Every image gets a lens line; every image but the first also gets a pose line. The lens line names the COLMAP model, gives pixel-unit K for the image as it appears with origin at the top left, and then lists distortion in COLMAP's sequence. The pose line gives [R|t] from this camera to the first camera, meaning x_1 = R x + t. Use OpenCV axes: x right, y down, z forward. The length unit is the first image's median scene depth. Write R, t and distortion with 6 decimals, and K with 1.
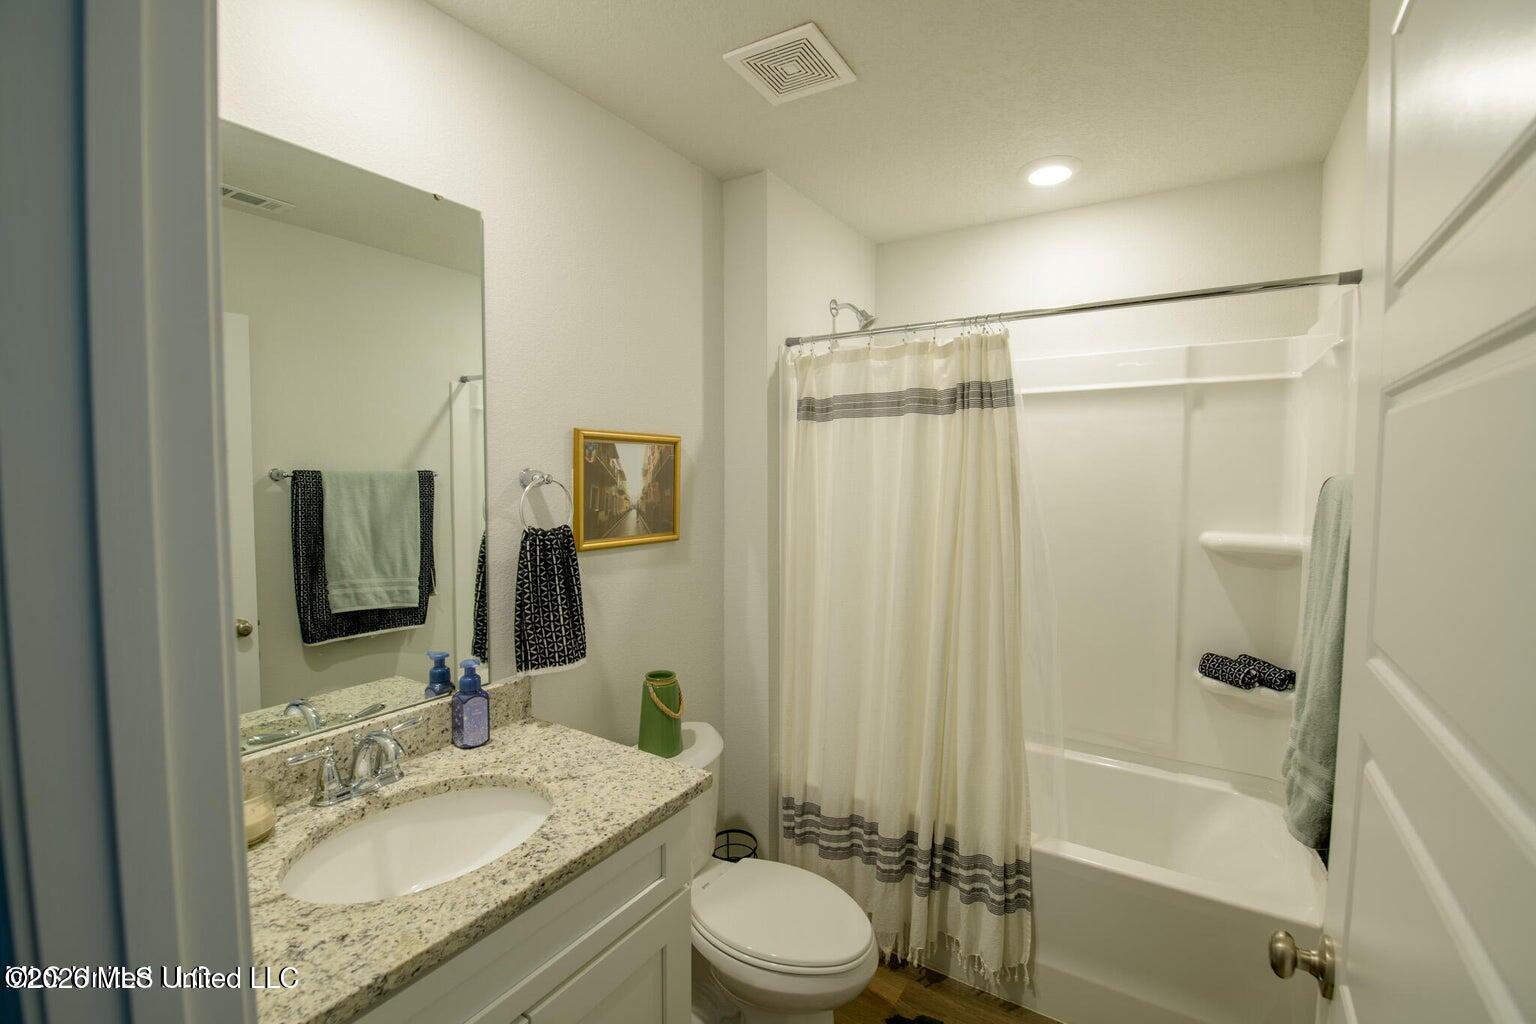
lens RADIAL K [[663.8, 0, 782.0], [0, 663.8, 513.6], [0, 0, 1]] dist [-0.002668, -0.008840]
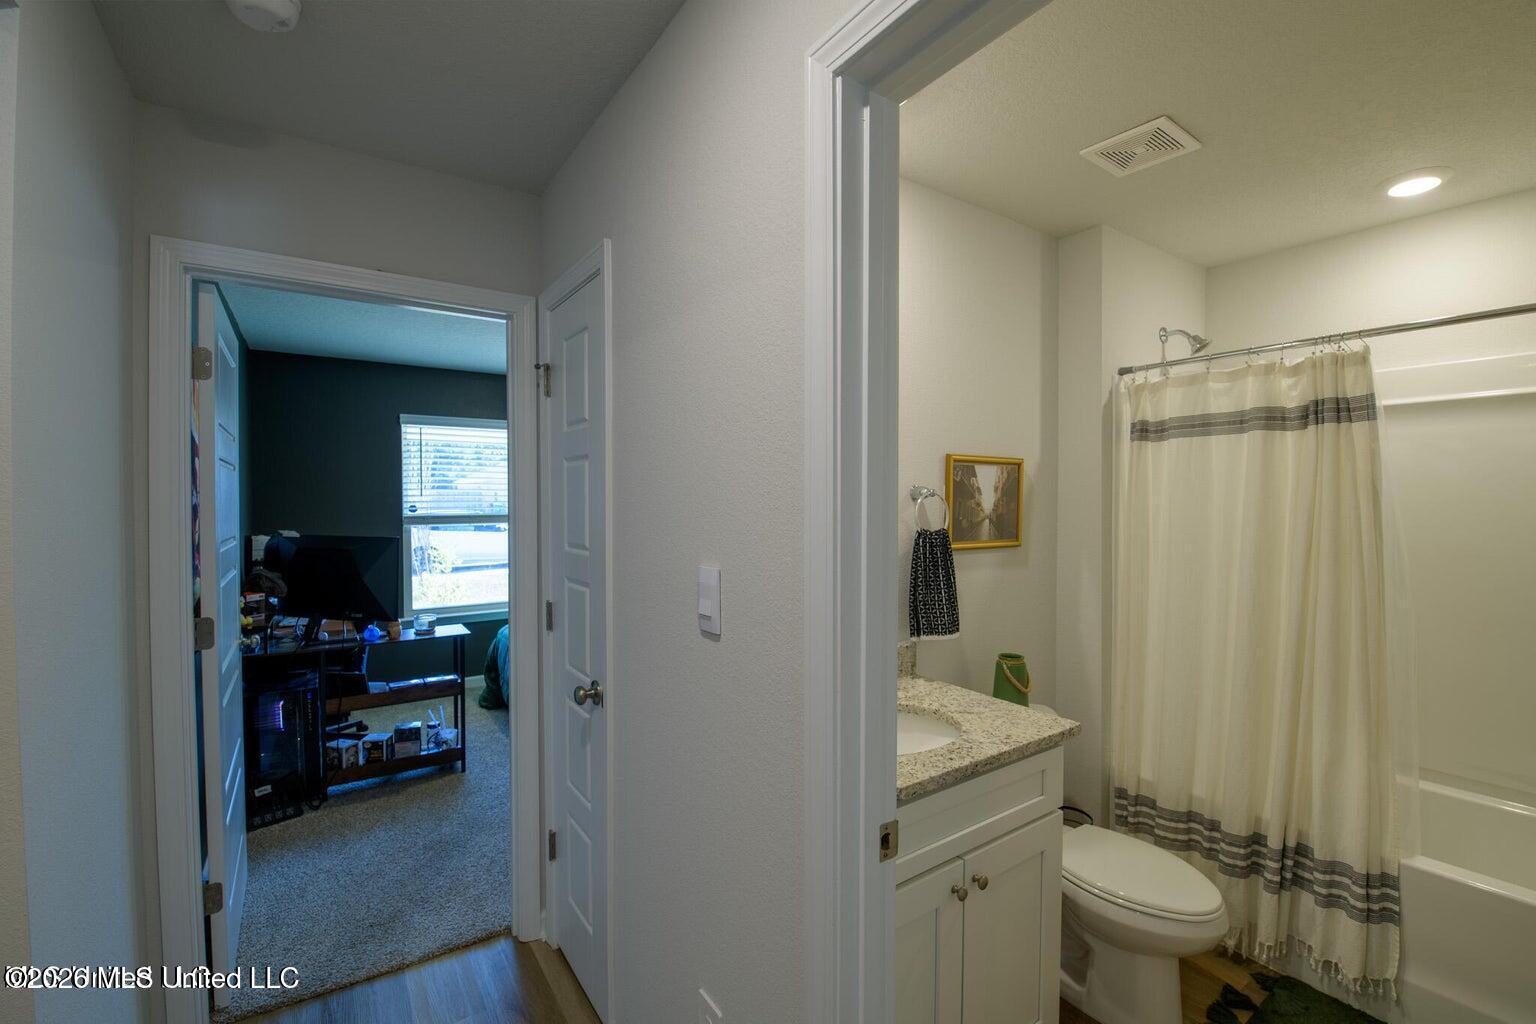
lens RADIAL K [[672.4, 0, 775.3], [0, 672.4, 515.0], [0, 0, 1]] dist [0.010566, -0.019618]
pose [[0.924055, 0.003050, -0.382247, -0.107070], [-0.018516, 0.999152, -0.036789, 0.038379], [0.381811, 0.041073, 0.923327, -0.287226]]
